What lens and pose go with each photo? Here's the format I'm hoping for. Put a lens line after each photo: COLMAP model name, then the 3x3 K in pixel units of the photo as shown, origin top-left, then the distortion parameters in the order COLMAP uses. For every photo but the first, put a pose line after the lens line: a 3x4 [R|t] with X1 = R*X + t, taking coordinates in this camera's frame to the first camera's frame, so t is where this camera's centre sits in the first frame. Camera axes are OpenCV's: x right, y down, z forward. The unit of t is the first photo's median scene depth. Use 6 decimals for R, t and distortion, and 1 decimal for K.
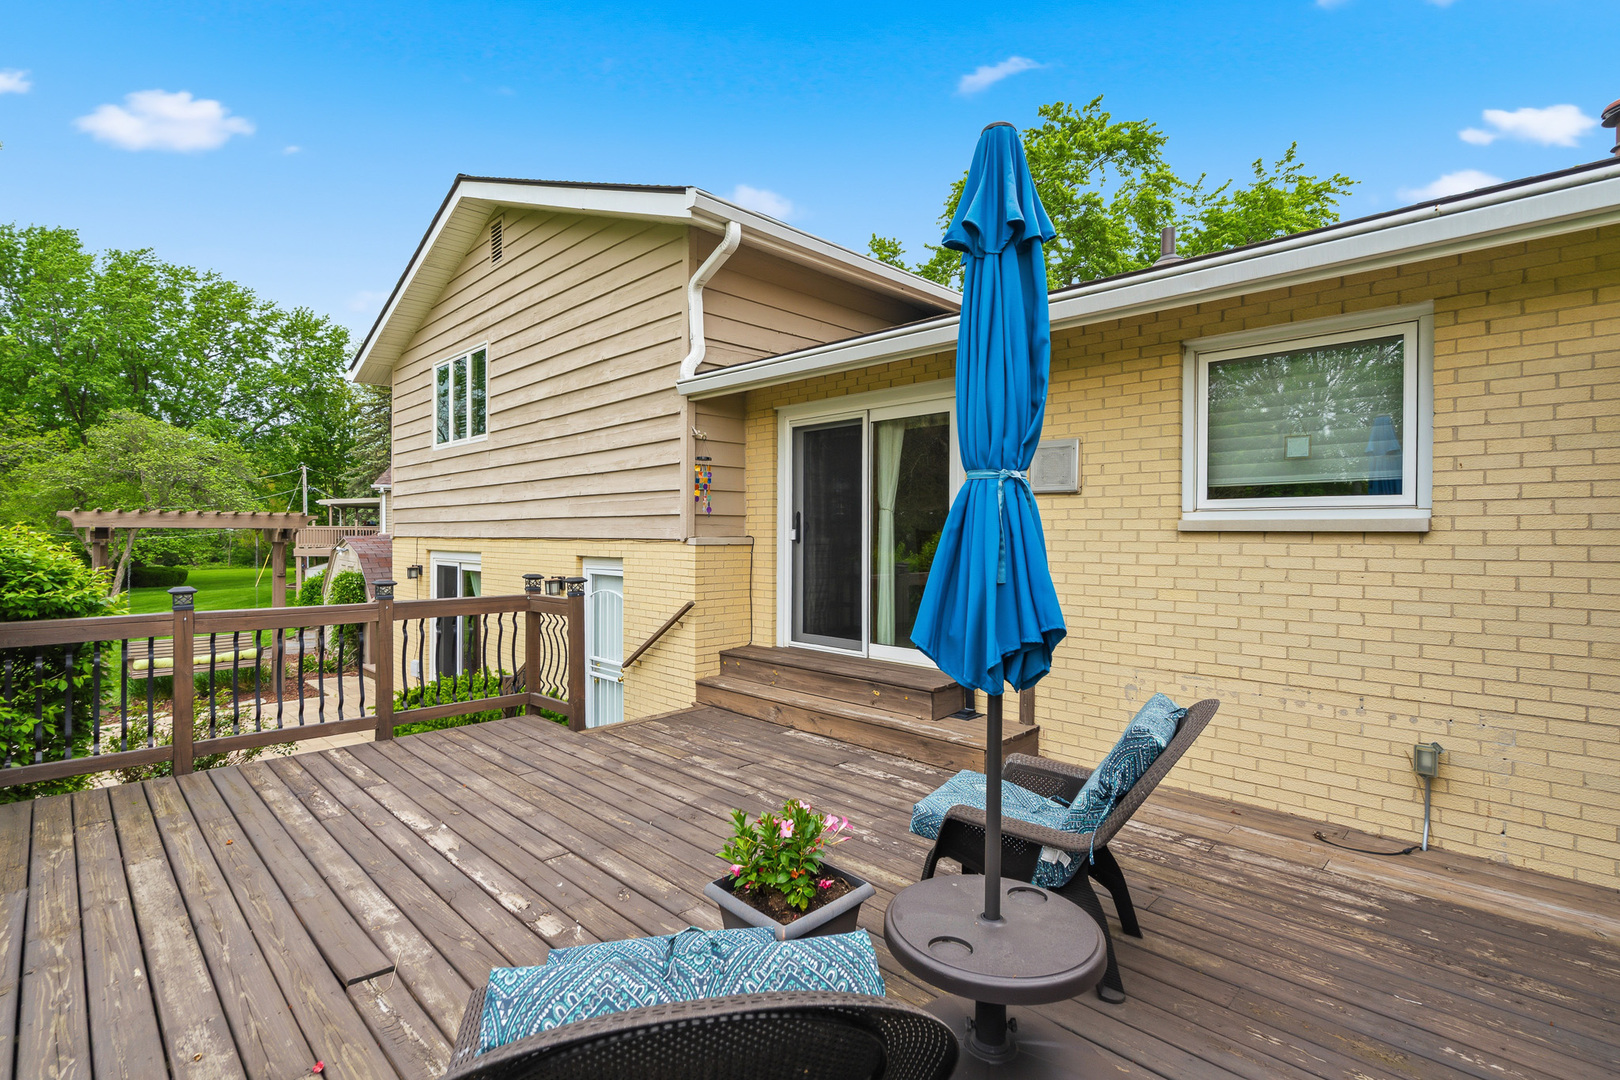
lens RADIAL K [[755.9, 0, 808.0], [0, 755.9, 536.0], [0, 0, 1]] dist [-0.009197, -0.000227]
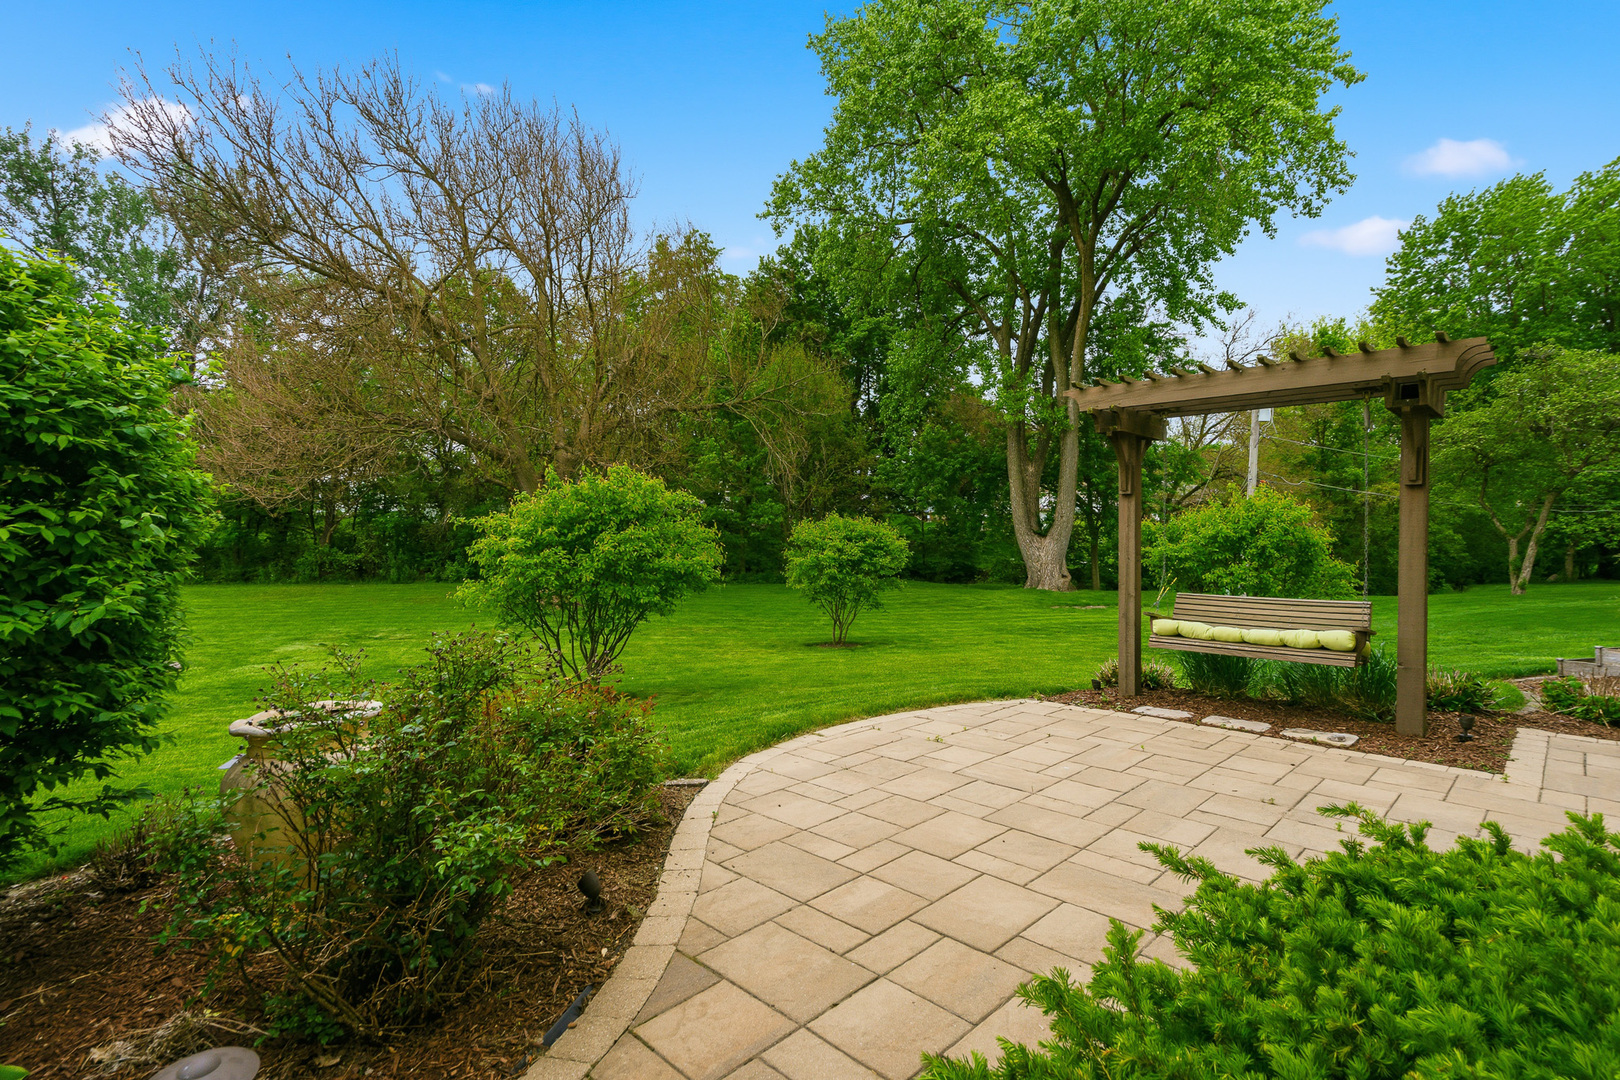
lens RADIAL K [[775.4, 0, 796.9], [0, 775.4, 545.4], [0, 0, 1]] dist [-0.008457, -0.000061]
pose [[-0.021189, 0.016207, -0.999644, -0.548196], [0.000420, 0.999869, 0.016202, 0.207231], [0.999775, -0.000076, -0.021193, 1.576397]]
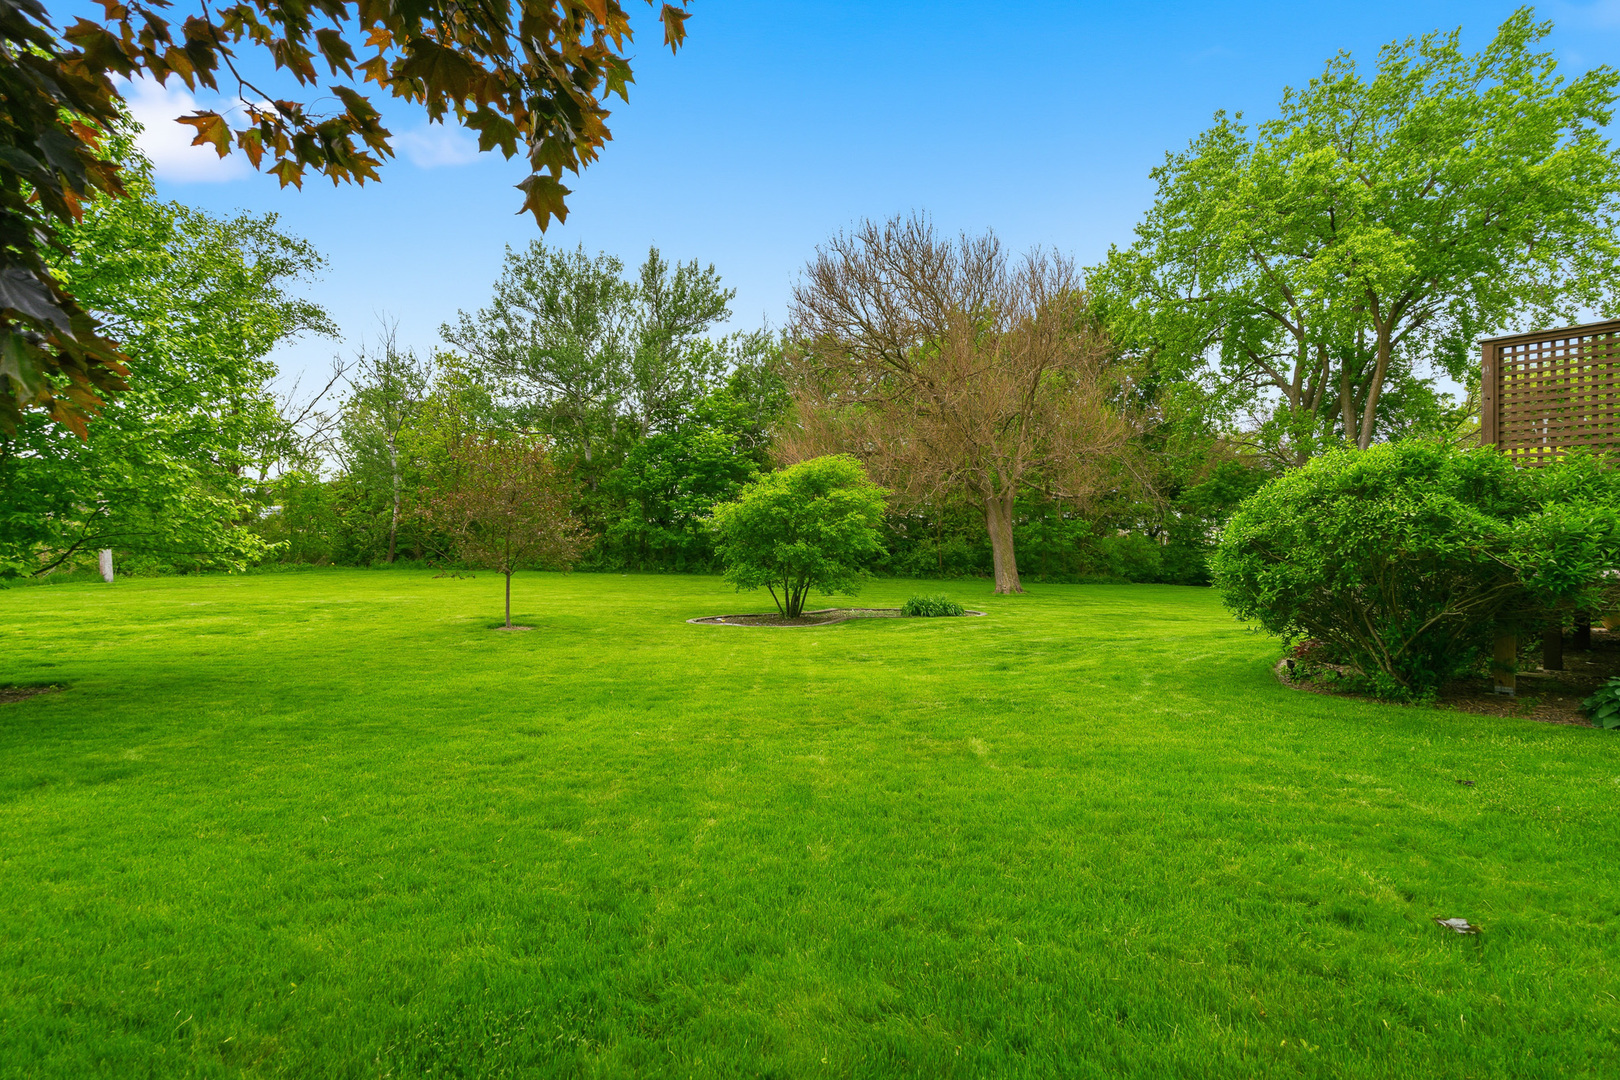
lens RADIAL K [[748.9, 0, 806.0], [0, 748.9, 538.7], [0, 0, 1]] dist [-0.001173, 0.000479]
pose [[-0.122679, -0.009936, -0.992397, 1.736024], [-0.017582, 0.999815, -0.007837, 0.281658], [0.992291, 0.016487, -0.122831, -1.420749]]
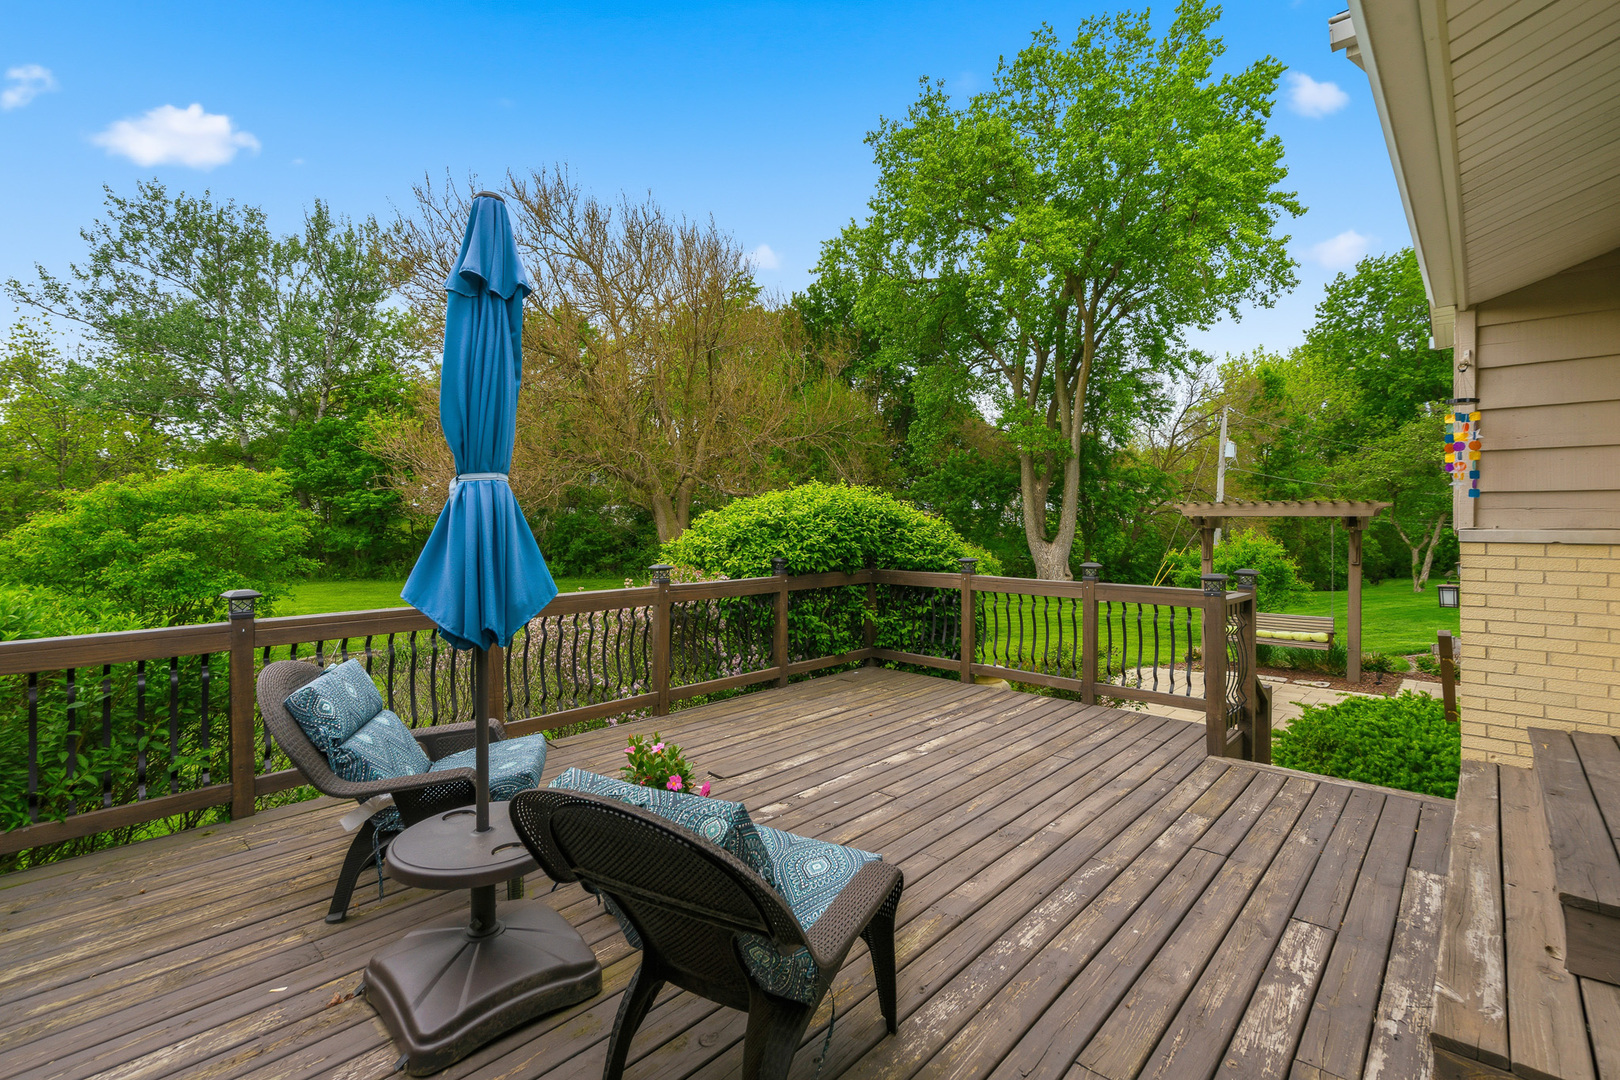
lens RADIAL K [[738.6, 0, 804.7], [0, 738.6, 525.7], [0, 0, 1]] dist [-0.007328, 0.001041]
pose [[0.029313, 0.006381, -0.999550, 0.611117], [-0.002903, 0.999976, 0.006299, -0.004872], [0.999566, 0.002717, 0.029331, 0.616981]]
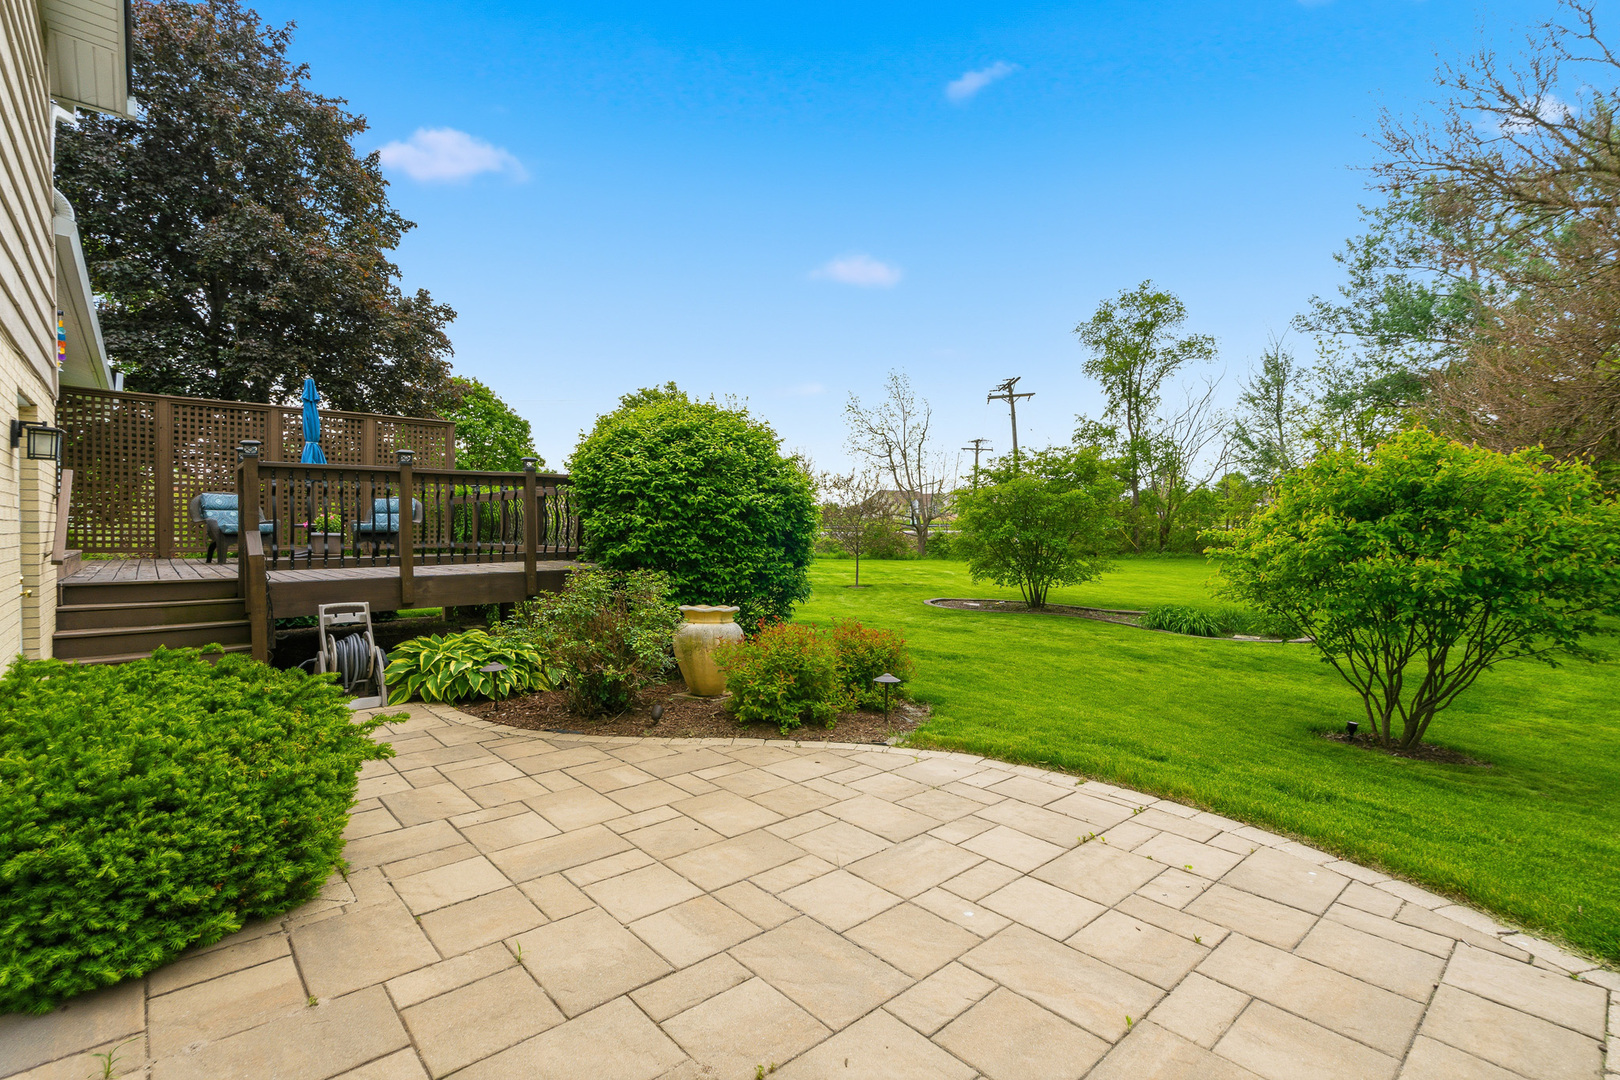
lens RADIAL K [[748.9, 0, 806.0], [0, 748.9, 538.7], [0, 0, 1]] dist [-0.001173, 0.000479]
pose [[-0.997531, -0.004086, 0.070106, -1.567564], [-0.002842, 0.999837, 0.017839, 0.213653], [-0.070168, 0.017596, -0.997380, 2.583494]]
